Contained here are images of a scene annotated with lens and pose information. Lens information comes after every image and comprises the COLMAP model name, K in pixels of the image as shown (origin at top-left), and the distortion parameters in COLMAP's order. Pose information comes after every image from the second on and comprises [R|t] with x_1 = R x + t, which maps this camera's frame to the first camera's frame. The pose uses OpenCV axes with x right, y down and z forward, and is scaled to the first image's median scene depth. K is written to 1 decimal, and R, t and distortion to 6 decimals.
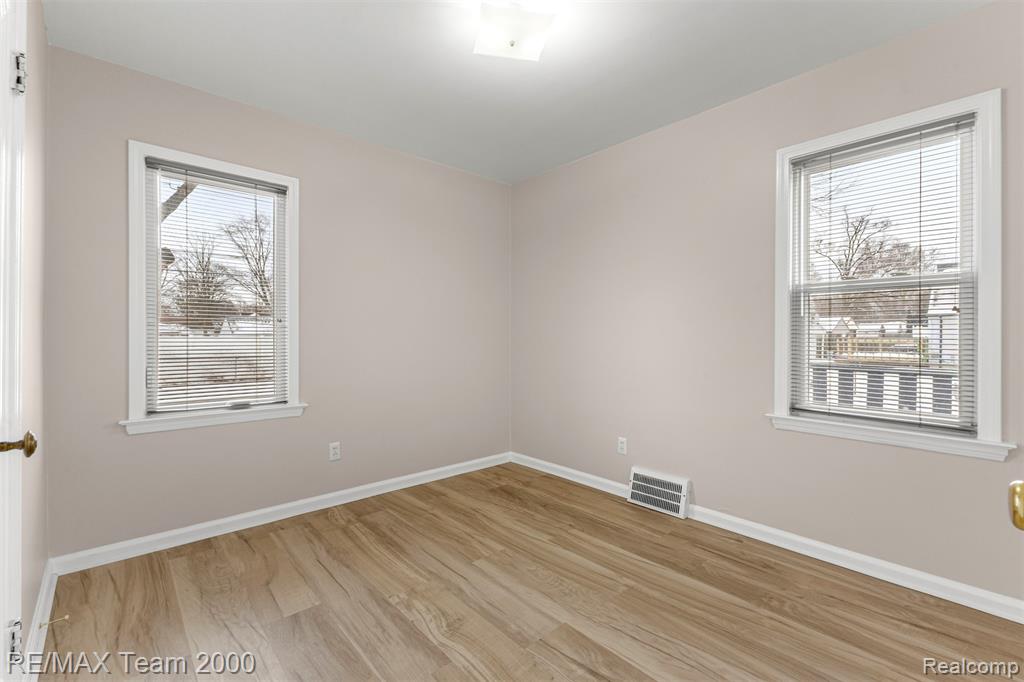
lens RADIAL K [[445.7, 0, 512.3], [0, 445.7, 337.1], [0, 0, 1]] dist [0.010134, -0.001439]
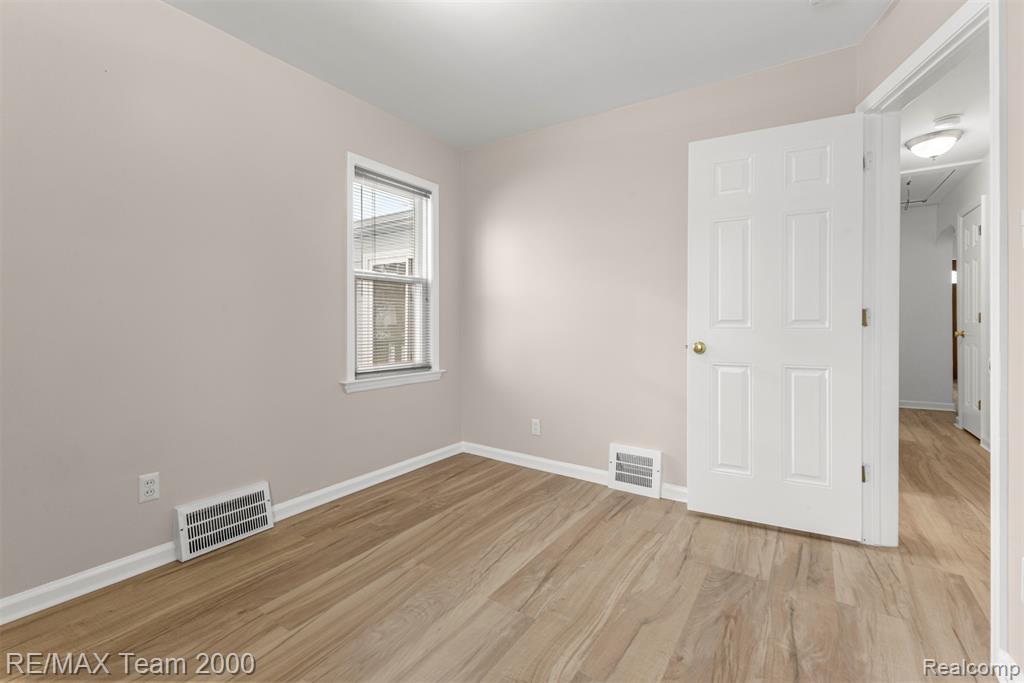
lens RADIAL K [[445.7, 0, 510.1], [0, 445.7, 323.0], [0, 0, 1]] dist [0.010134, -0.001439]
pose [[-0.244121, -0.006340, 0.969724, -0.678670], [0.000579, 0.999977, 0.006683, 0.017505], [-0.969745, 0.002193, -0.244112, 0.949762]]
